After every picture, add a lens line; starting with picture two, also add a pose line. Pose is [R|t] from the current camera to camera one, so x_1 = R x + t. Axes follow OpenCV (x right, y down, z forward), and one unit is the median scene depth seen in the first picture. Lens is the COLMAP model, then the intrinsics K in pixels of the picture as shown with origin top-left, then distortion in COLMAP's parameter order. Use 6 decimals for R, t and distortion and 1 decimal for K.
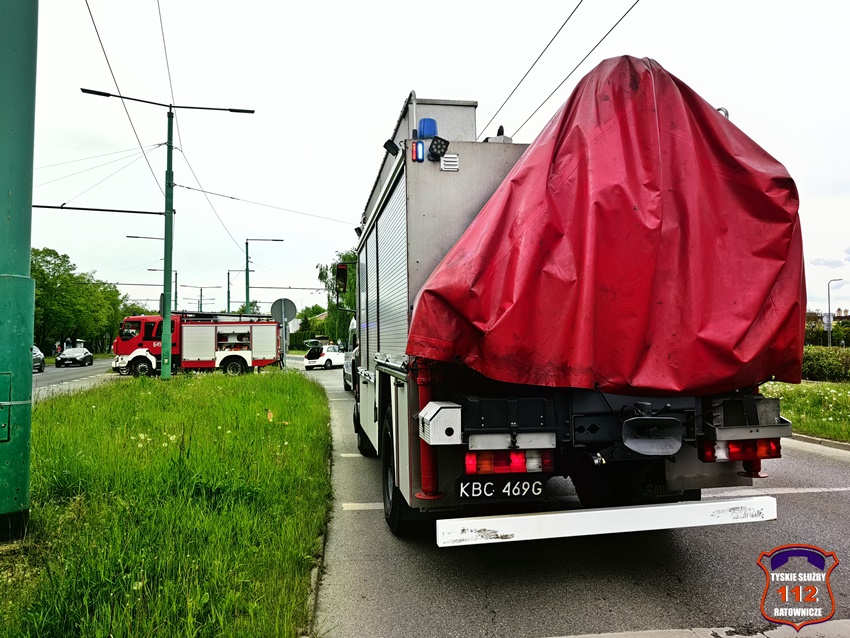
lens RADIAL K [[647.5, 0, 425.0], [0, 647.5, 319.0], [0, 0, 1]] dist [0.152306, -0.000664]
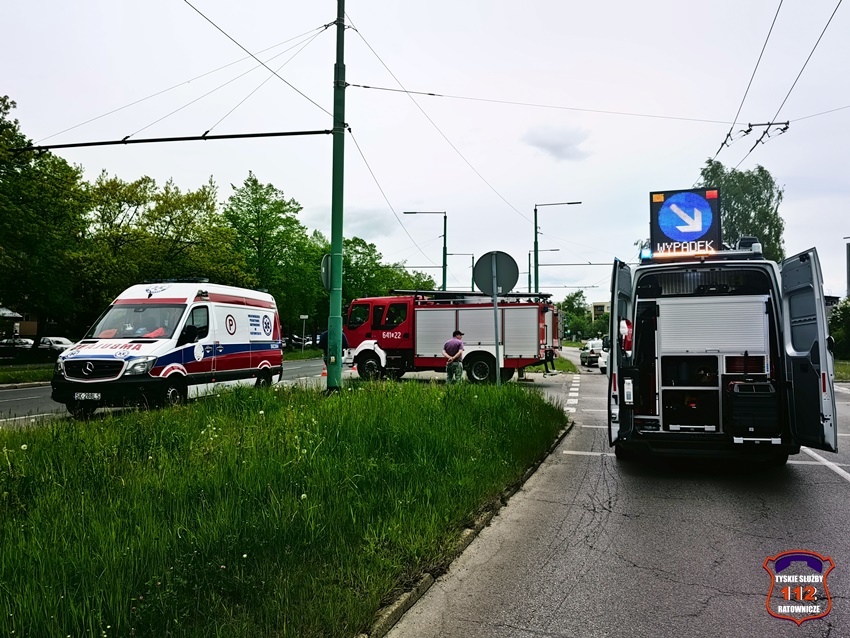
lens RADIAL K [[694.5, 0, 428.2], [0, 694.5, 321.4], [0, 0, 1]] dist [0.074650, -0.123077]
pose [[0.888339, -0.005308, -0.459157, 0.001461], [0.012168, 0.999854, 0.011983, 0.013765], [0.459027, -0.016232, 0.888274, 0.311003]]
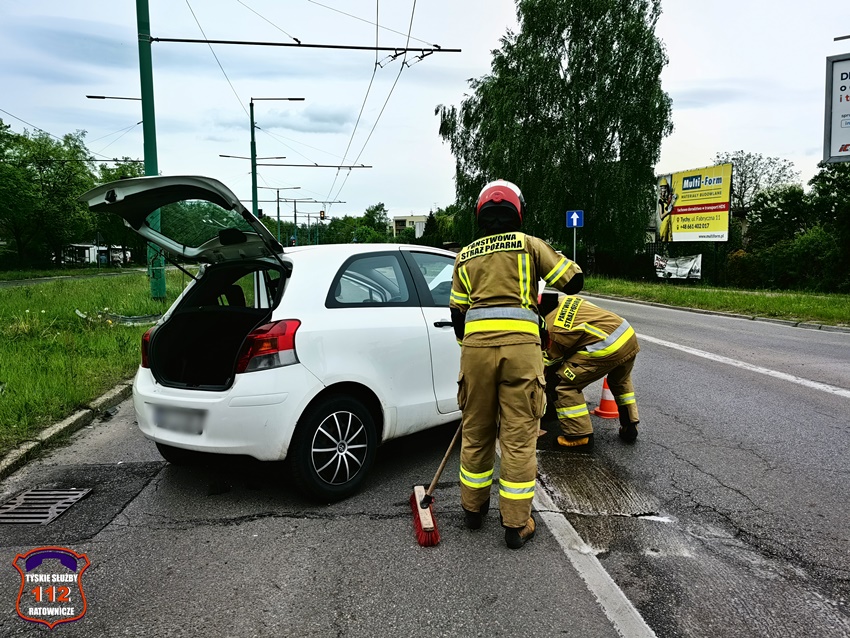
lens RADIAL K [[695.3, 0, 425.0], [0, 695.3, 319.0], [0, 0, 1]] dist [0.012283, -0.010341]
pose [[0.978035, 0.013203, -0.208023, -0.168677], [0.013996, 0.991580, 0.128737, 0.056691], [0.207971, -0.128821, 0.969615, 1.333991]]
